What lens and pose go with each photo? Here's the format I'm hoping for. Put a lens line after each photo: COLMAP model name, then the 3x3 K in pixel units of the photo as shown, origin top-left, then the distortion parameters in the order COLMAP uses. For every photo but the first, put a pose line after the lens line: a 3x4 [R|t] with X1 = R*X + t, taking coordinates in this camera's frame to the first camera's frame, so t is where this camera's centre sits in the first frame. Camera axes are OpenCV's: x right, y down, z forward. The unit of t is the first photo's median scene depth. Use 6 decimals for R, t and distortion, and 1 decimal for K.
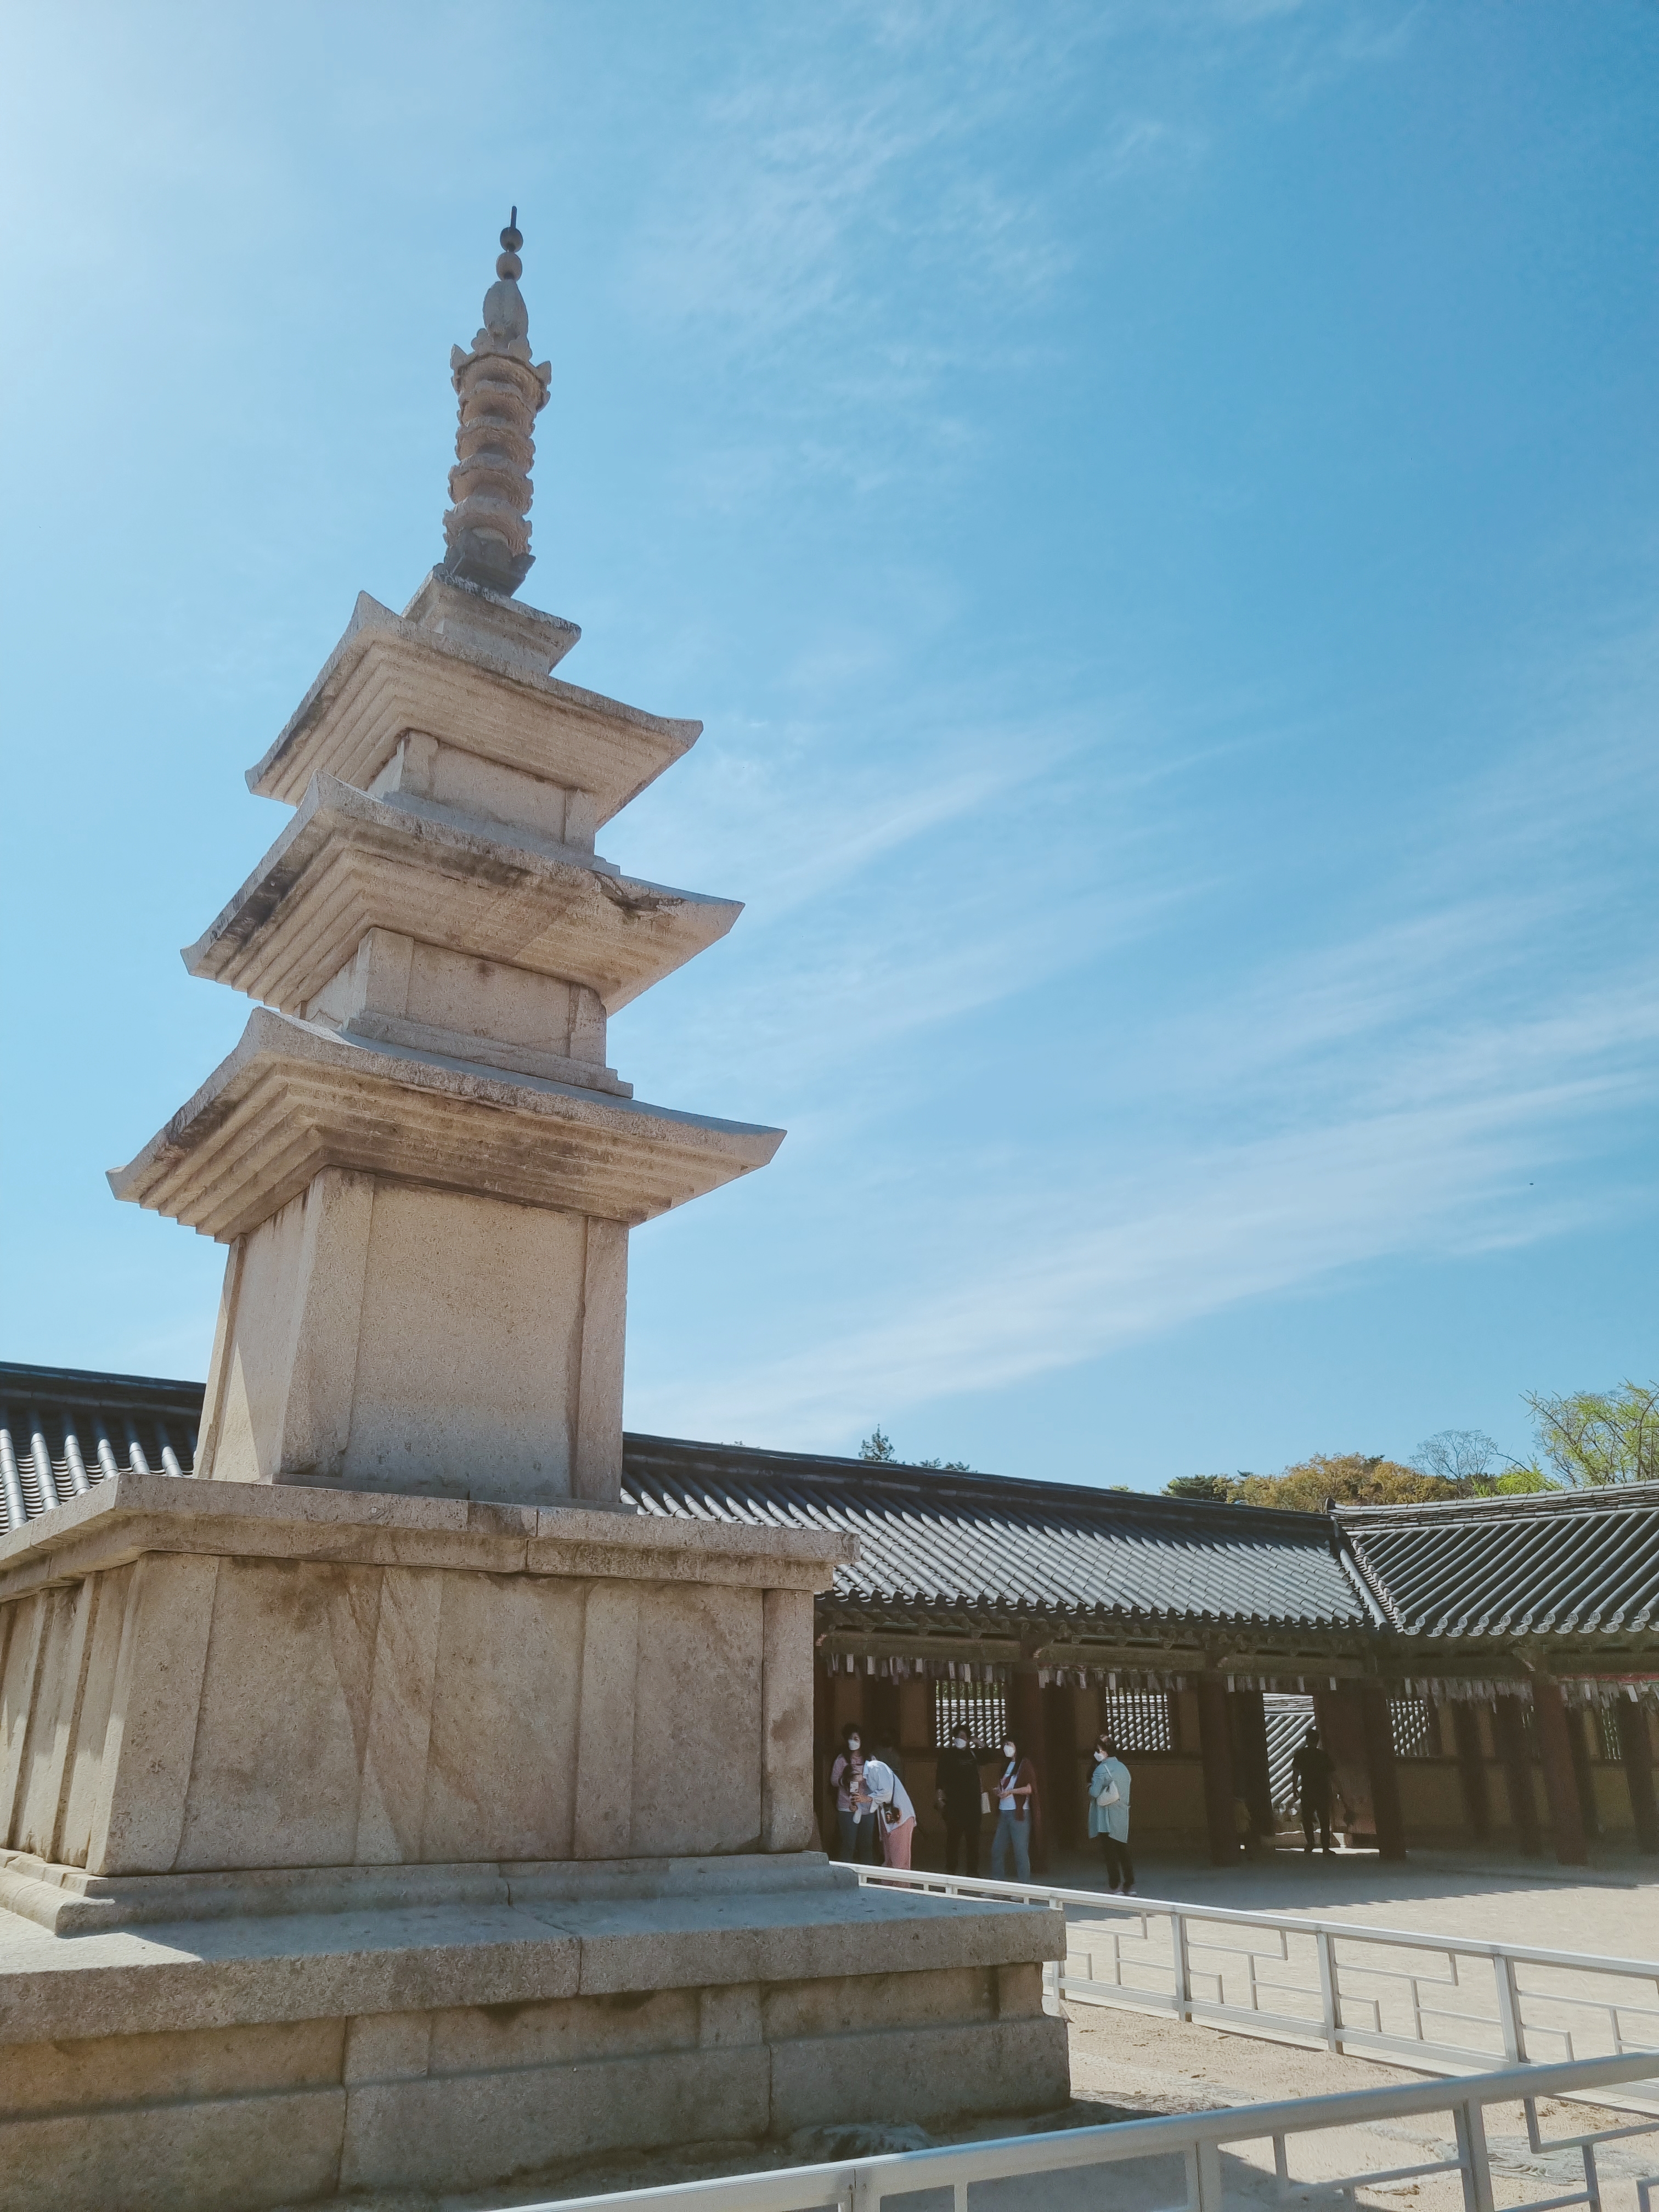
lens RADIAL K [[1670.3, 0, 833.6], [0, 1670.3, 1060.7], [0, 0, 1]] dist [0.054425, -0.035920]
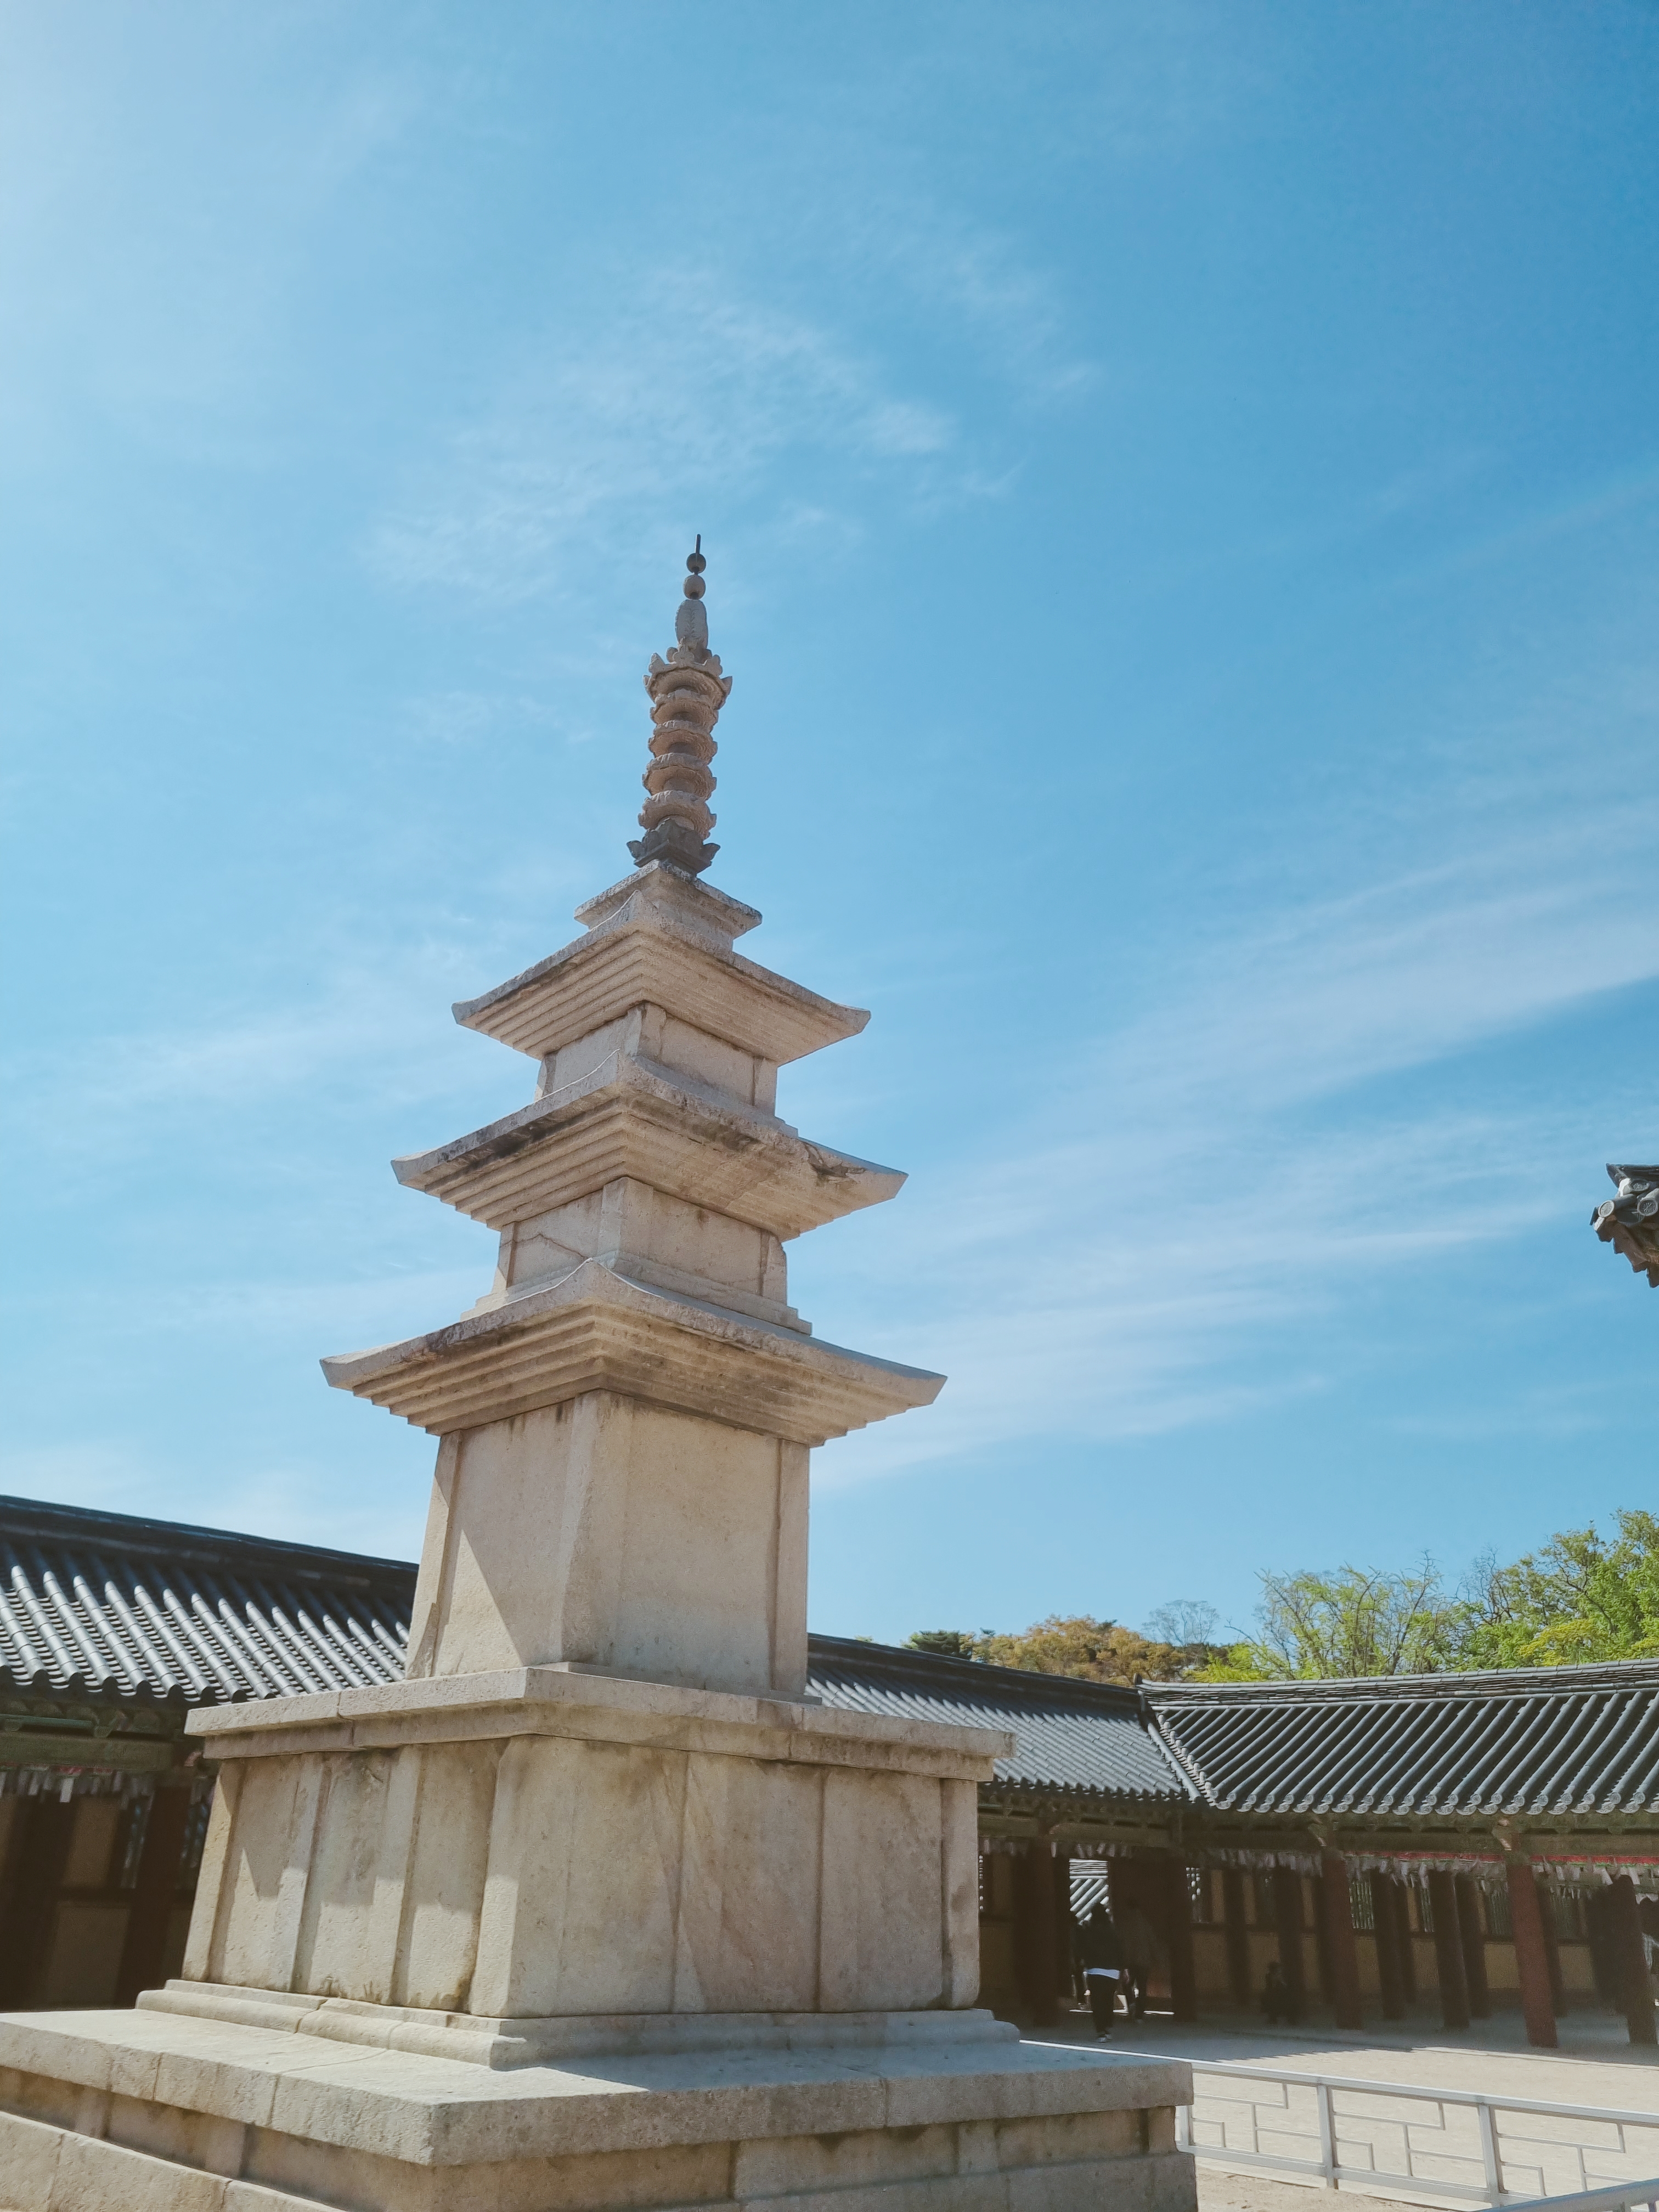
lens RADIAL K [[1670.3, 0, 833.6], [0, 1670.3, 1060.7], [0, 0, 1]] dist [0.054425, -0.035920]
pose [[0.982030, 0.103478, 0.157825, -0.338794], [-0.091707, 0.992555, -0.080147, -0.083378], [-0.164944, 0.064233, 0.984209, -0.186829]]
